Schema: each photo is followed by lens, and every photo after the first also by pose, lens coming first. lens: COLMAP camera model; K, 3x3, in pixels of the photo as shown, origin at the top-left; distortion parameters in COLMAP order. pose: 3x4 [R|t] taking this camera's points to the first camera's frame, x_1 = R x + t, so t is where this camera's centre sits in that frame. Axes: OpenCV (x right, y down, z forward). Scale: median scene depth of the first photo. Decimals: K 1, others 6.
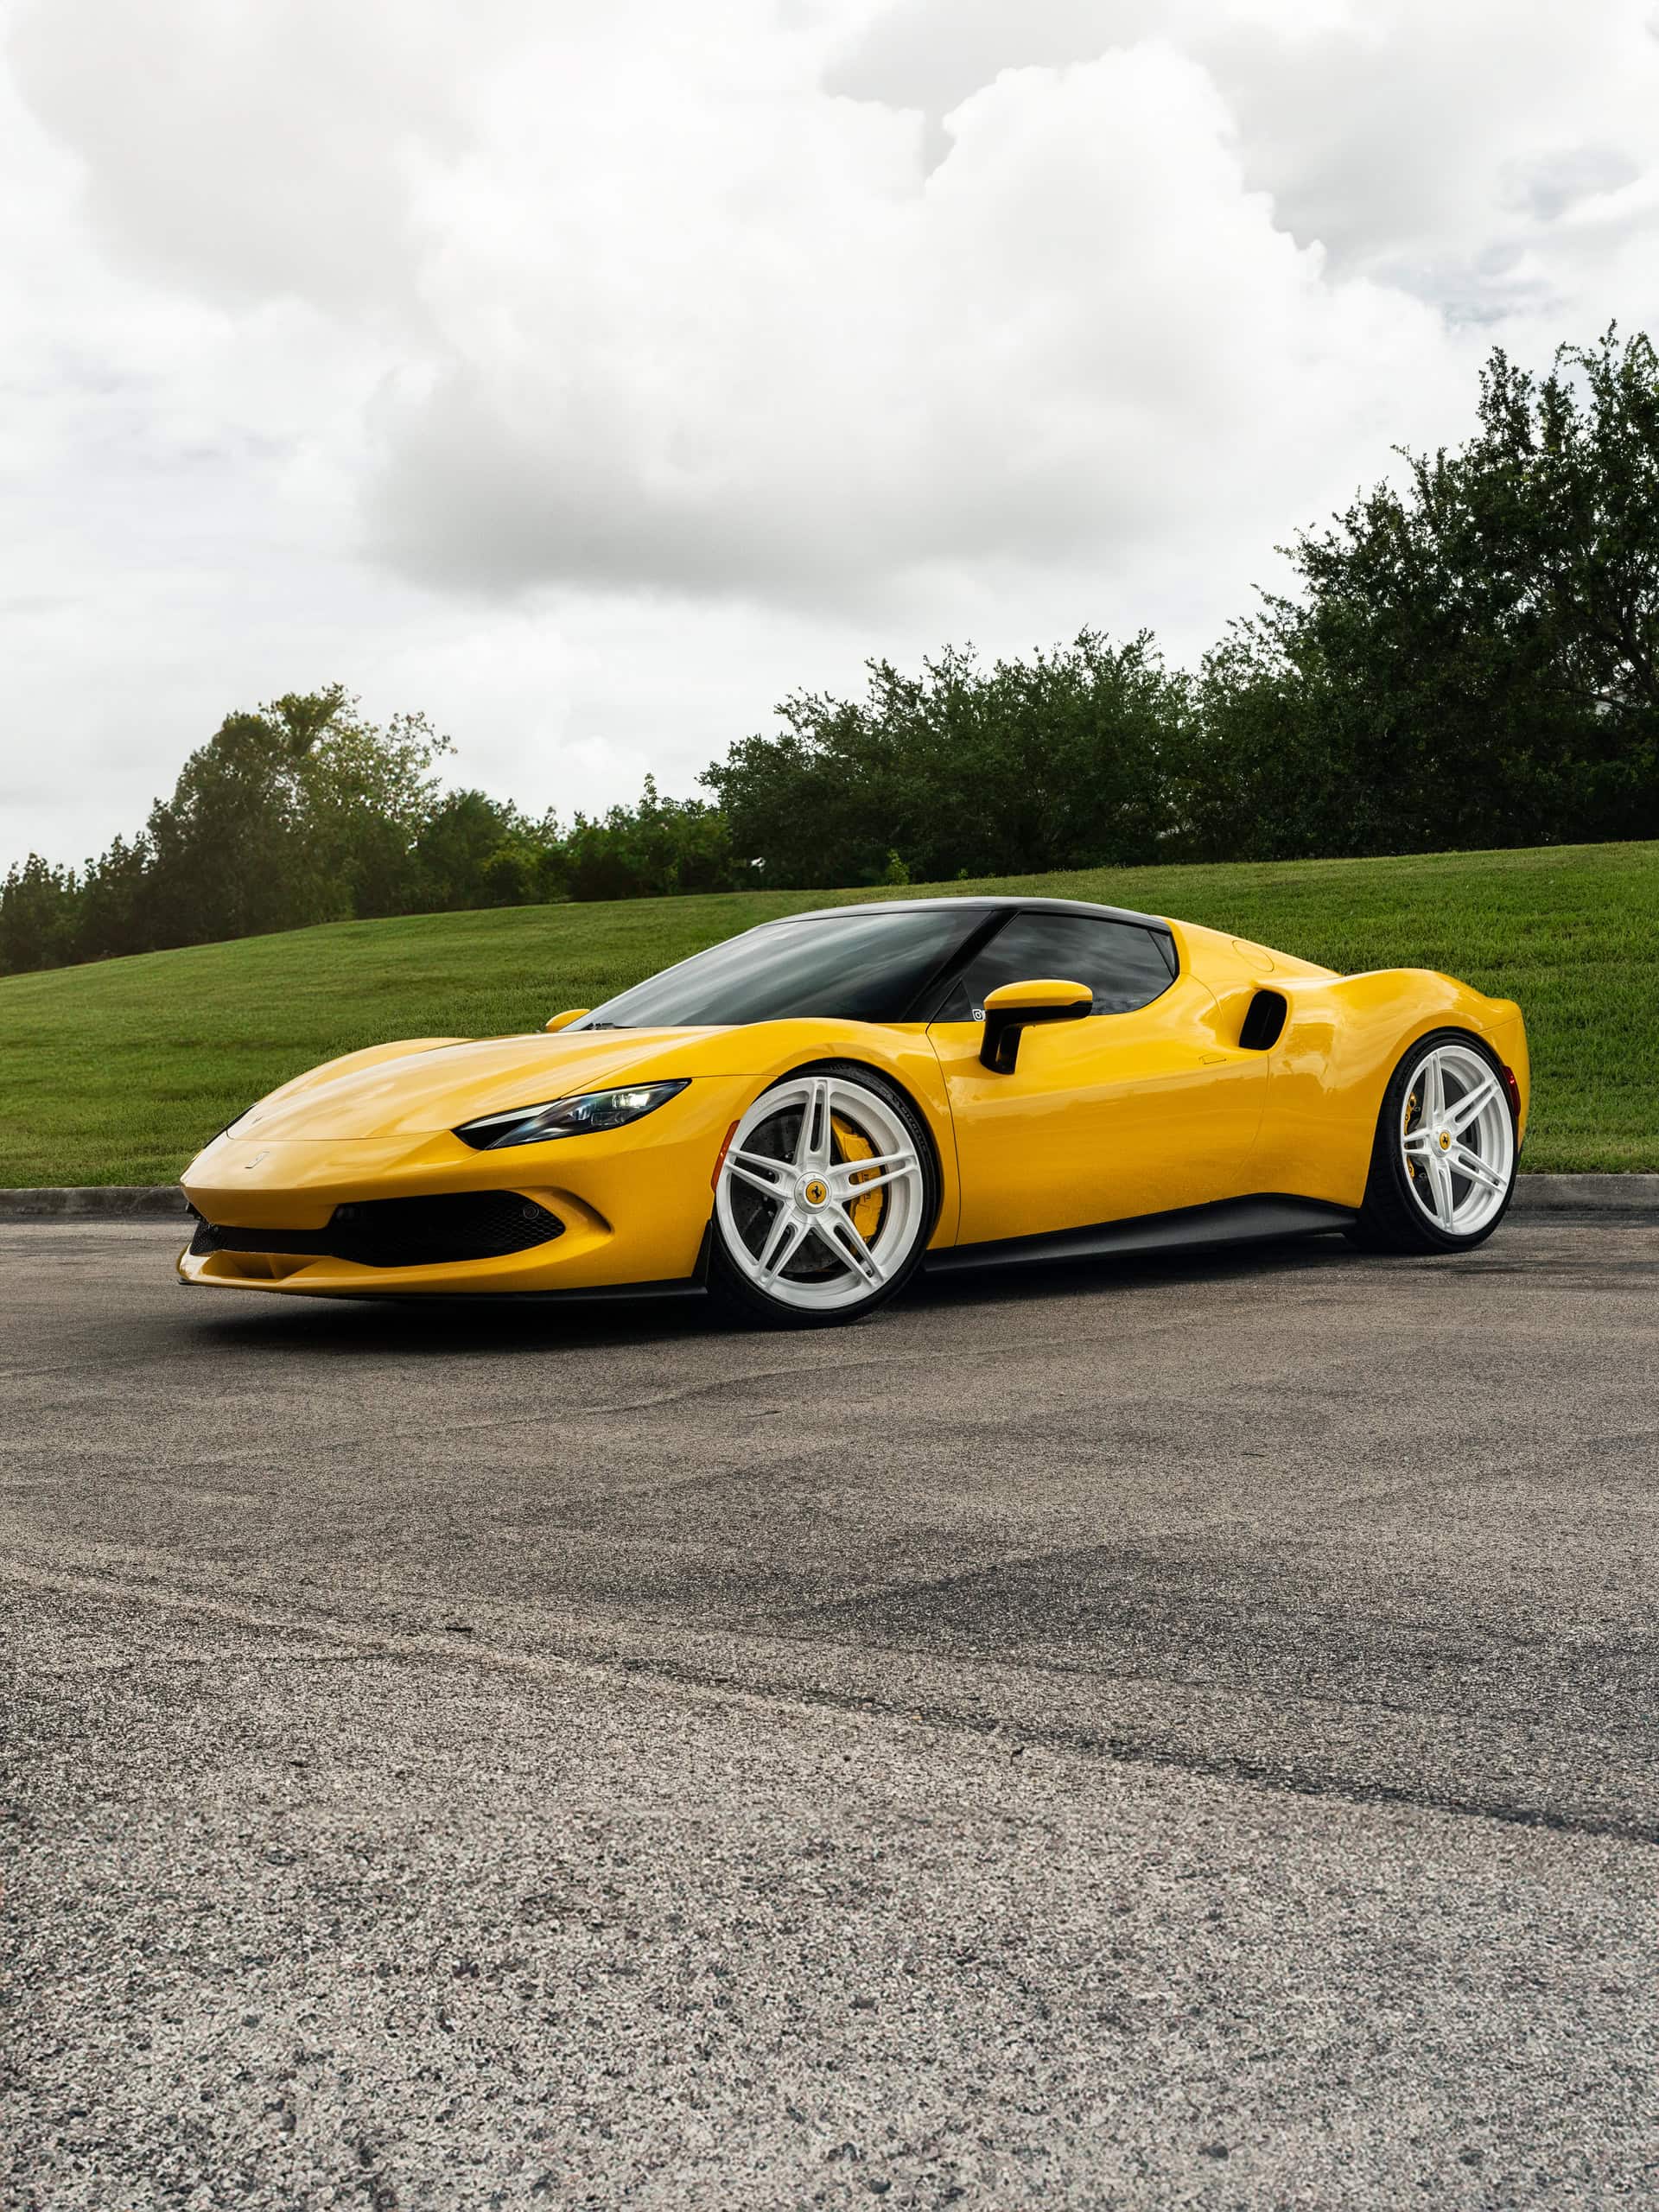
lens RADIAL K [[2610.2, 0, 868.5], [0, 2610.2, 1056.4], [0, 0, 1]] dist [0.002478, 0.009023]
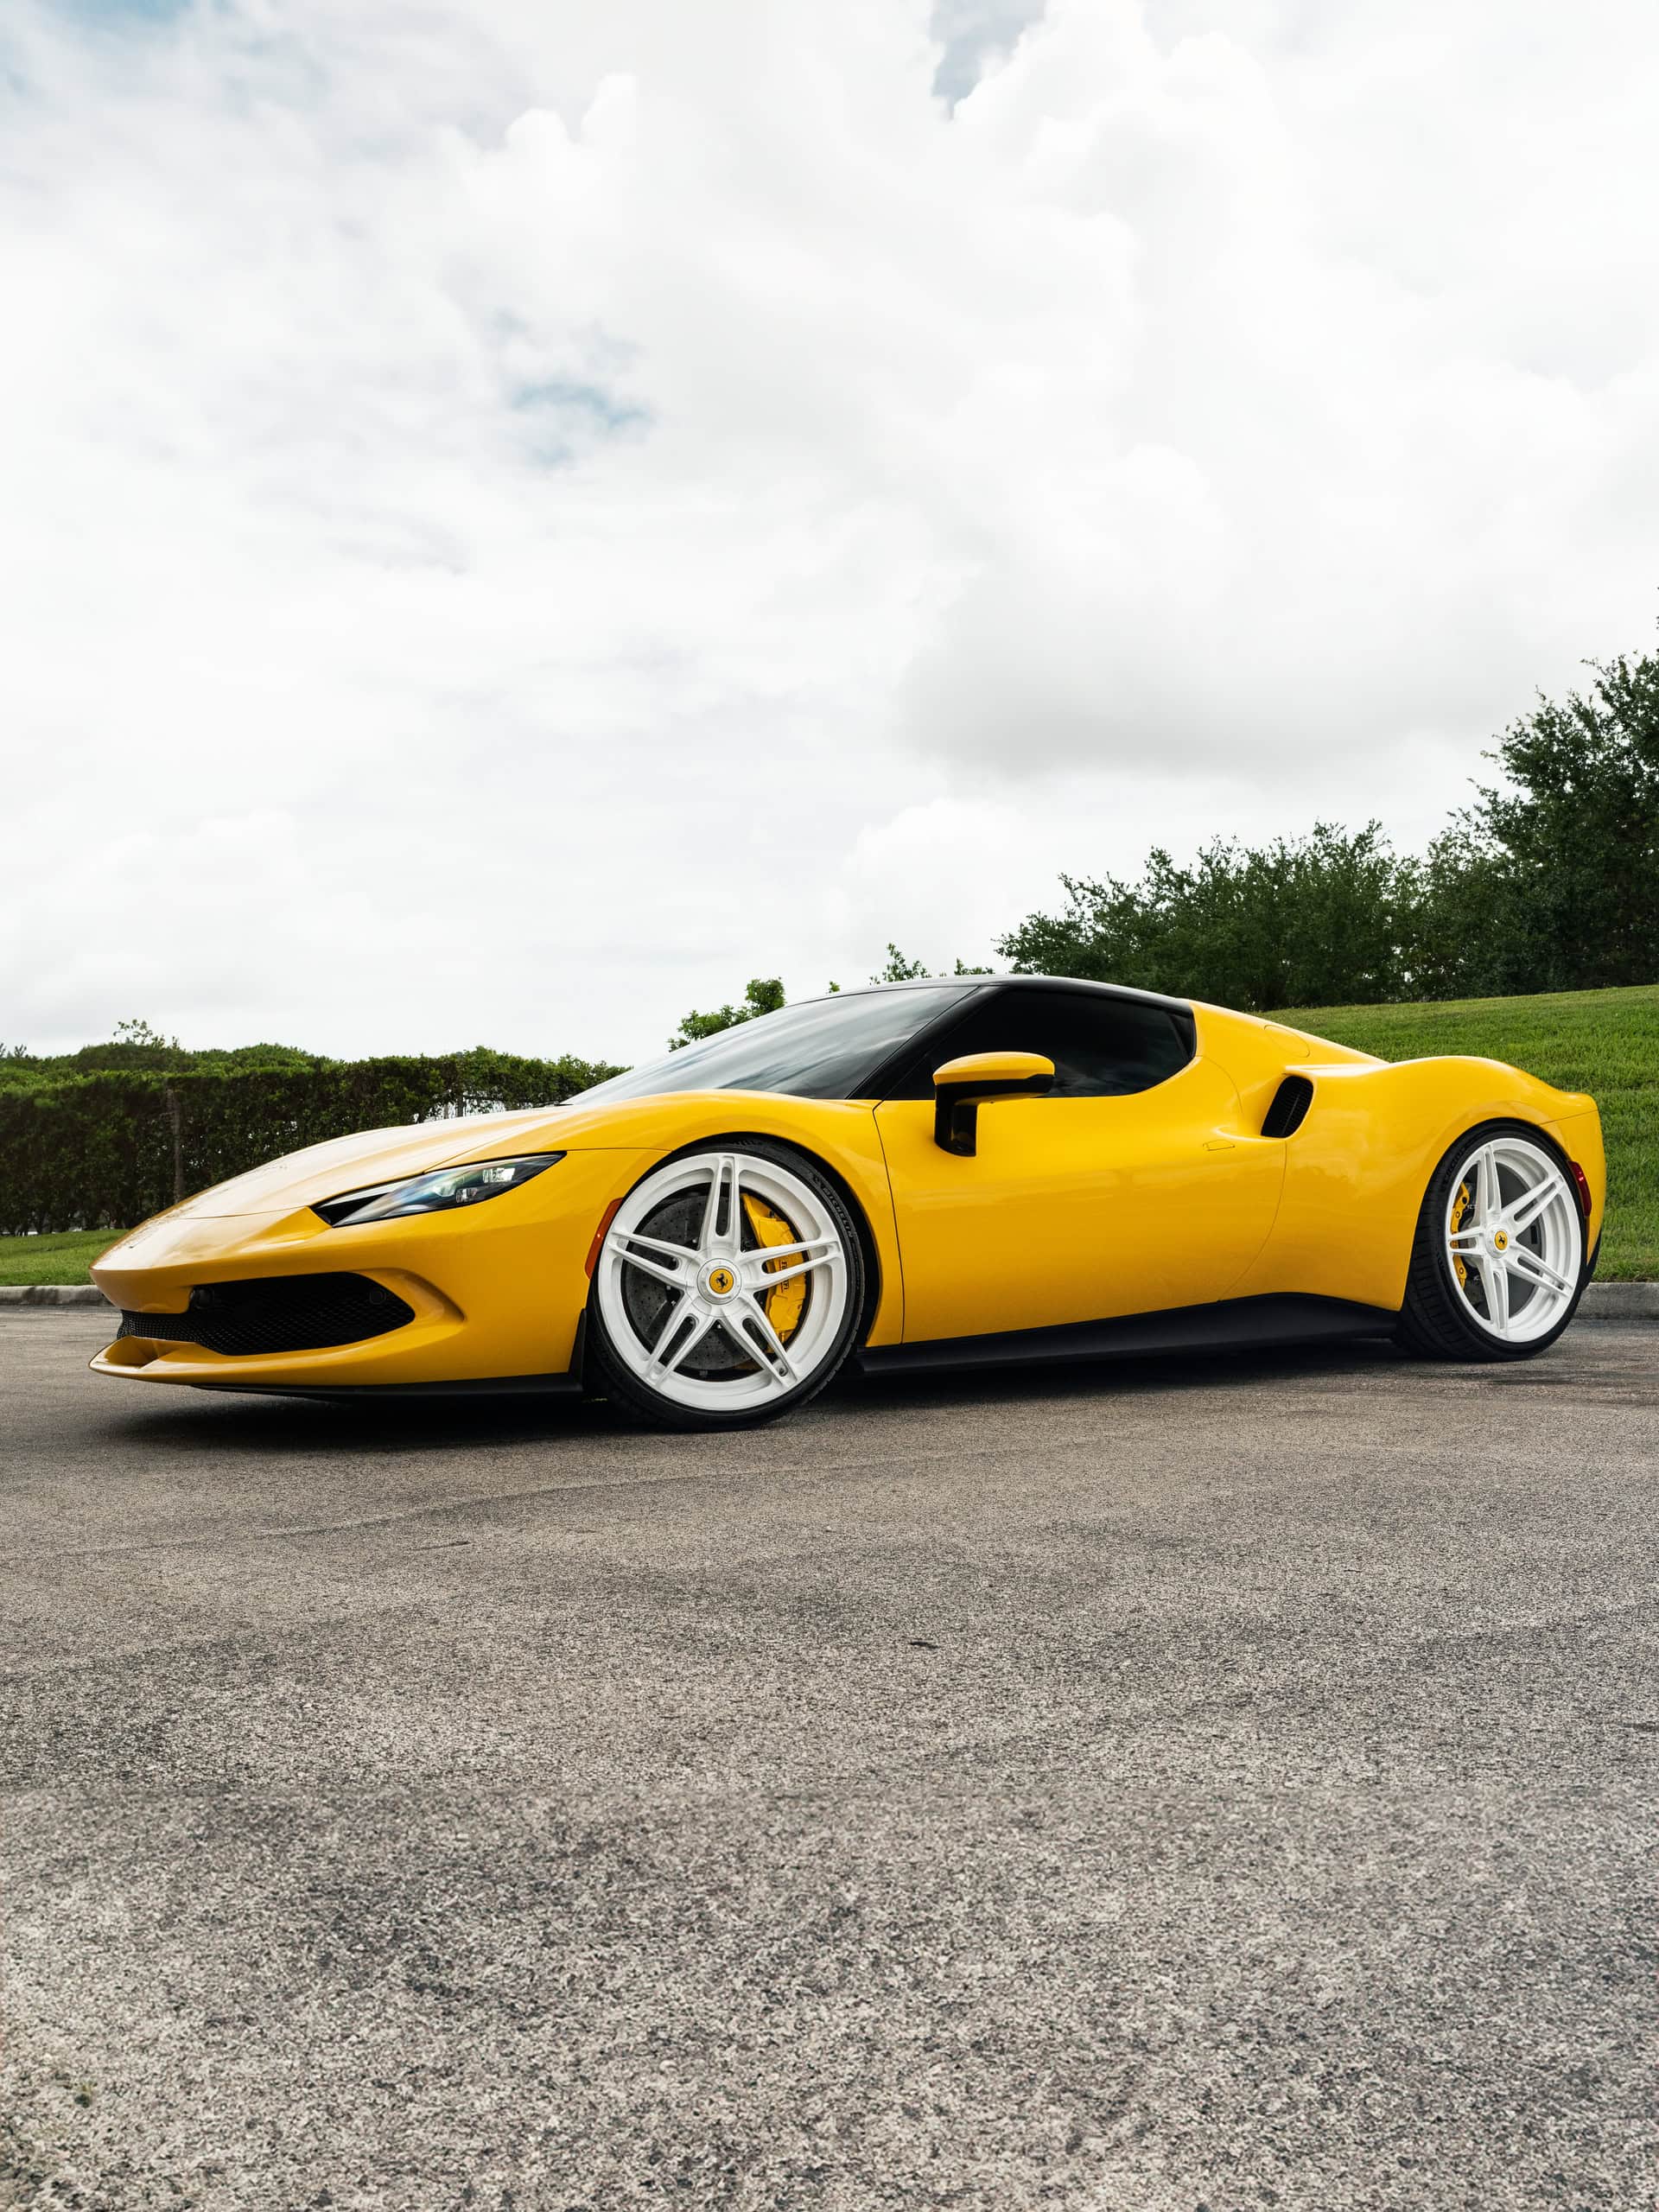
lens RADIAL K [[2110.3, 0, 875.8], [0, 2110.3, 1110.4], [0, 0, 1]] dist [0.005032, -0.000078]
pose [[0.989577, 0.000626, -0.144004, 0.113122], [-0.006284, 0.999226, -0.038843, 0.017394], [0.143868, 0.039343, 0.988815, 0.231512]]
